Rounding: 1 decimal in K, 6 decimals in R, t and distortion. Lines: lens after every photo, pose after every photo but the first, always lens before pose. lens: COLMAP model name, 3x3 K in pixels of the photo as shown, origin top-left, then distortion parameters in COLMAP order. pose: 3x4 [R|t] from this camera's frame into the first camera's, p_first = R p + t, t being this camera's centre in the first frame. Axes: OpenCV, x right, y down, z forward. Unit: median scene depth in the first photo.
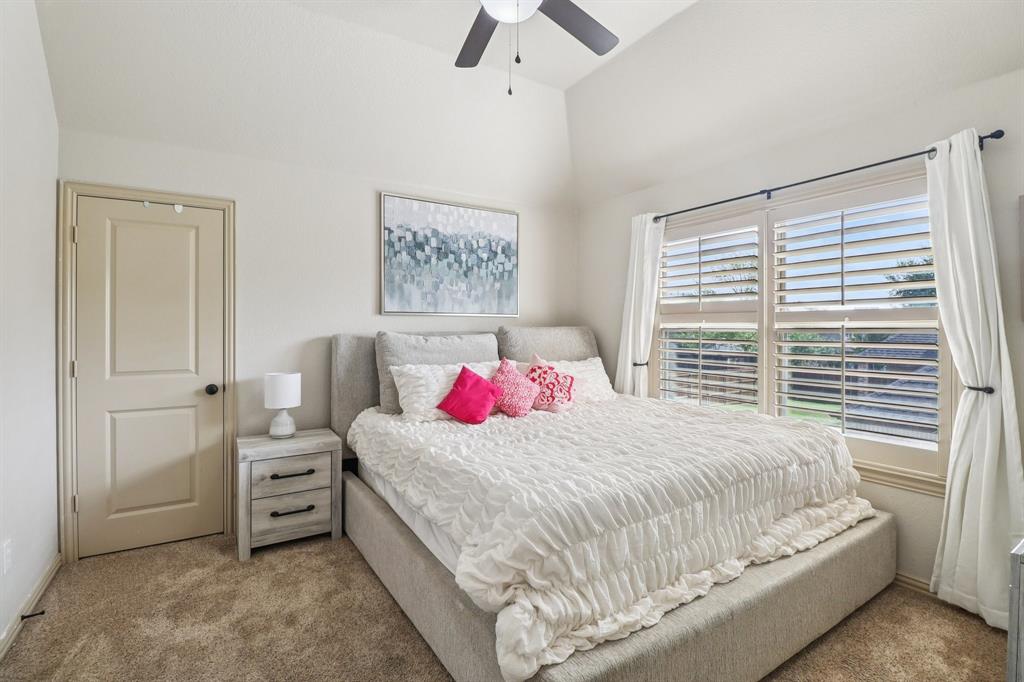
lens RADIAL K [[474.9, 0, 513.5], [0, 474.9, 316.4], [0, 0, 1]] dist [0.000165, -0.000006]
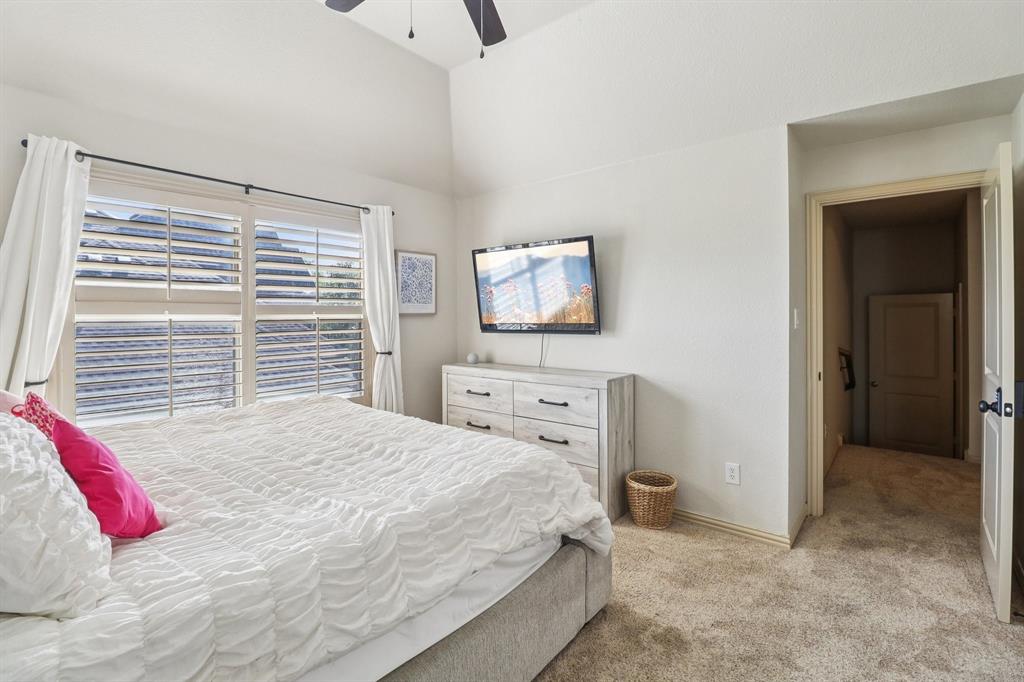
lens RADIAL K [[474.9, 0, 513.5], [0, 474.9, 316.4], [0, 0, 1]] dist [0.000165, -0.000006]
pose [[-0.300598, 0.019943, 0.953542, -0.735107], [-0.001019, 0.999774, -0.021231, 0.045071], [-0.953750, -0.007353, -0.300510, 0.921114]]
